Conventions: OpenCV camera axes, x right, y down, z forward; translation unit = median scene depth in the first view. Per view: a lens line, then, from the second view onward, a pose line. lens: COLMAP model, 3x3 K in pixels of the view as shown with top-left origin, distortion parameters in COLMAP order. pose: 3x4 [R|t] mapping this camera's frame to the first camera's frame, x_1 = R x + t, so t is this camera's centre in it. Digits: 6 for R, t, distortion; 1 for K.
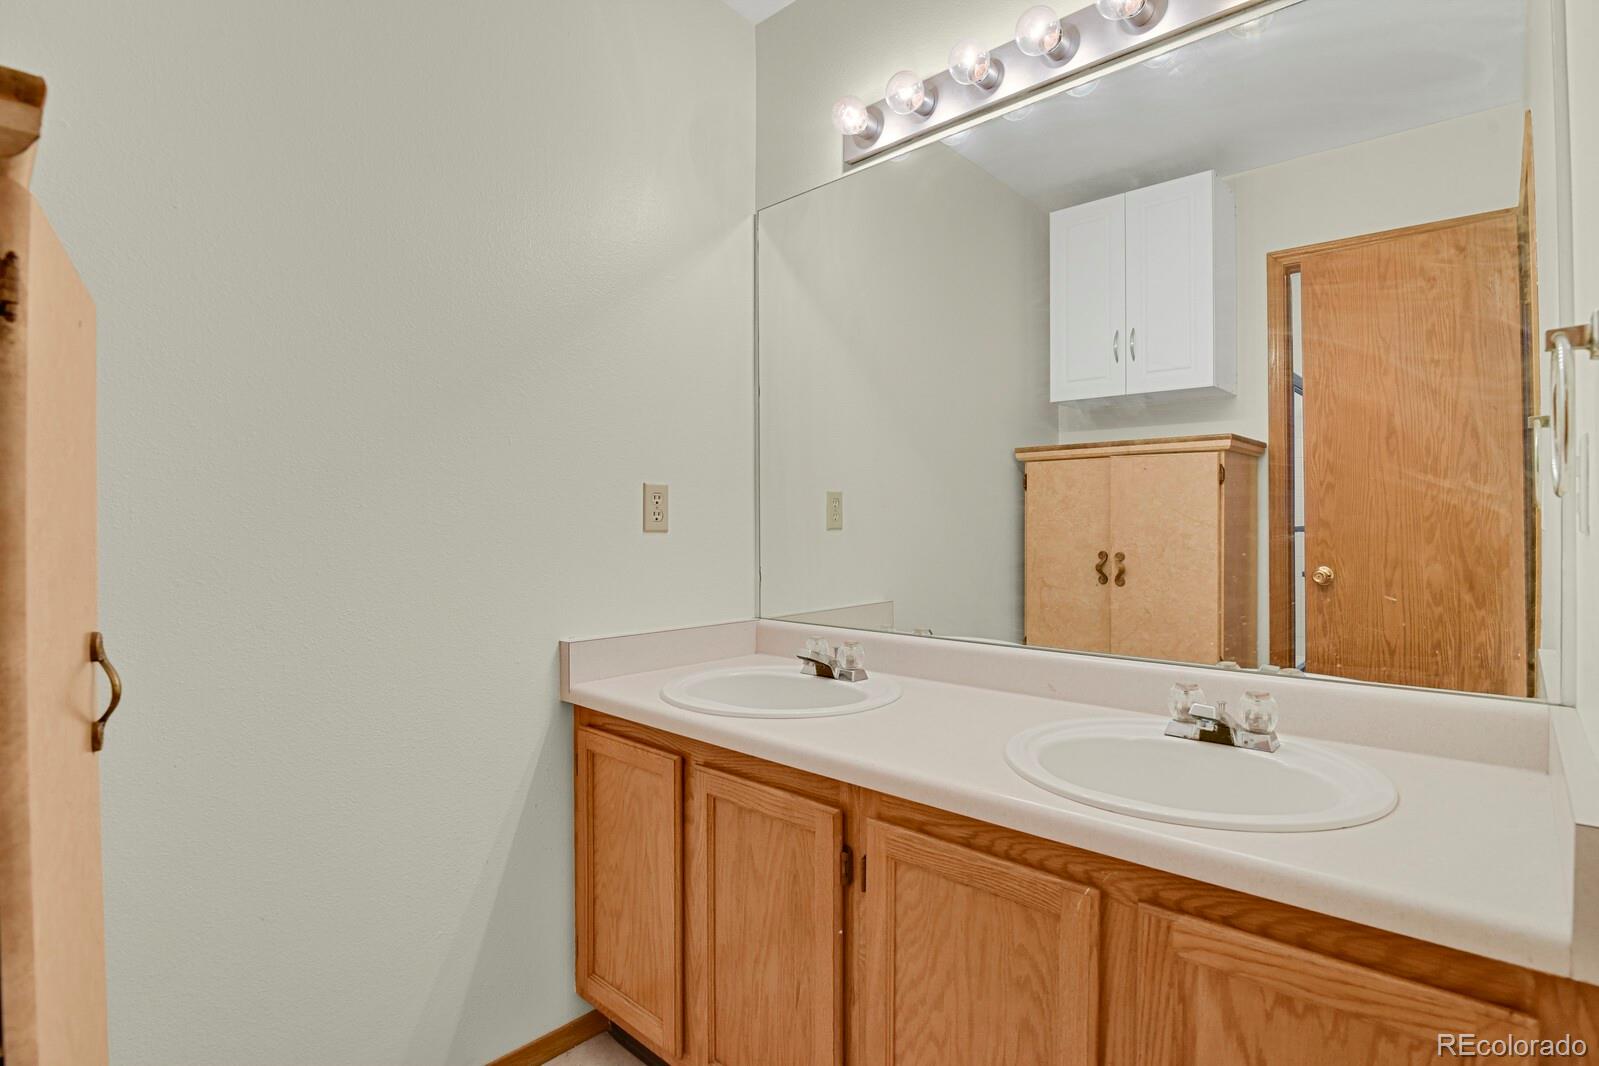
lens RADIAL K [[776.6, 0, 806.5], [0, 776.6, 526.7], [0, 0, 1]] dist [-0.026428, -0.001212]
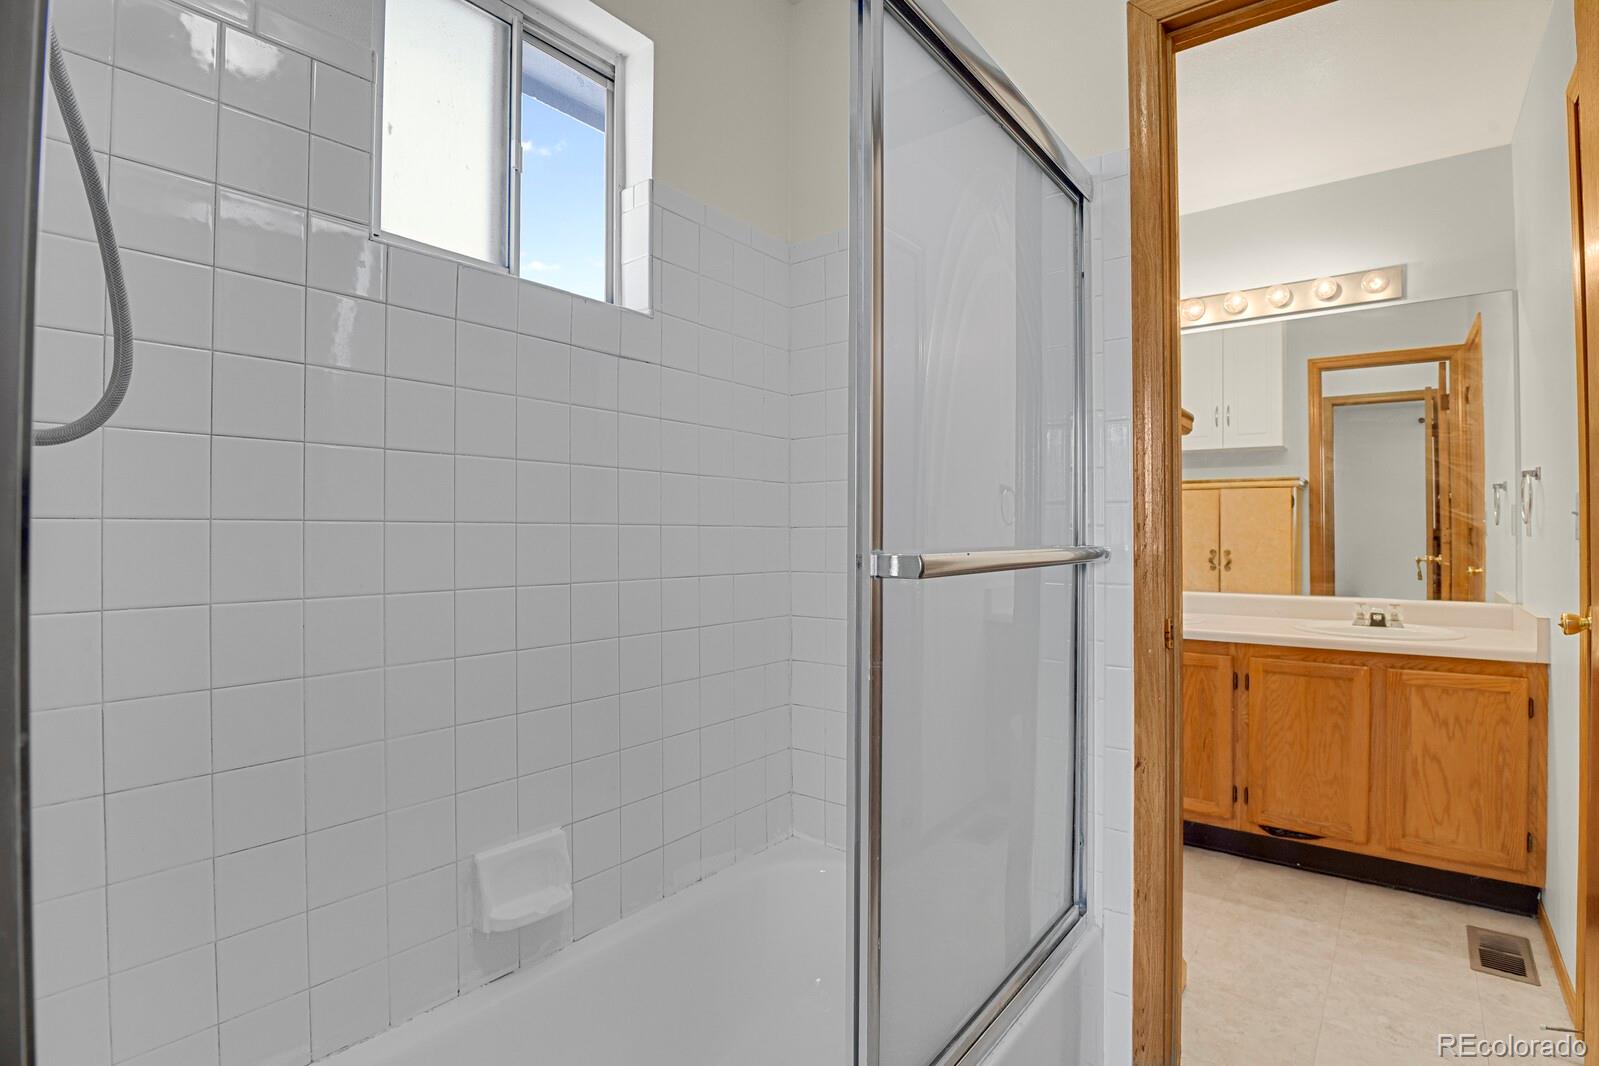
lens RADIAL K [[776.6, 0, 806.5], [0, 776.6, 526.7], [0, 0, 1]] dist [-0.026428, -0.001212]
pose [[0.995486, 0.002190, 0.094883, -1.447209], [-0.001386, 0.999963, -0.008545, 0.001894], [-0.094899, 0.008375, 0.995452, -1.172722]]
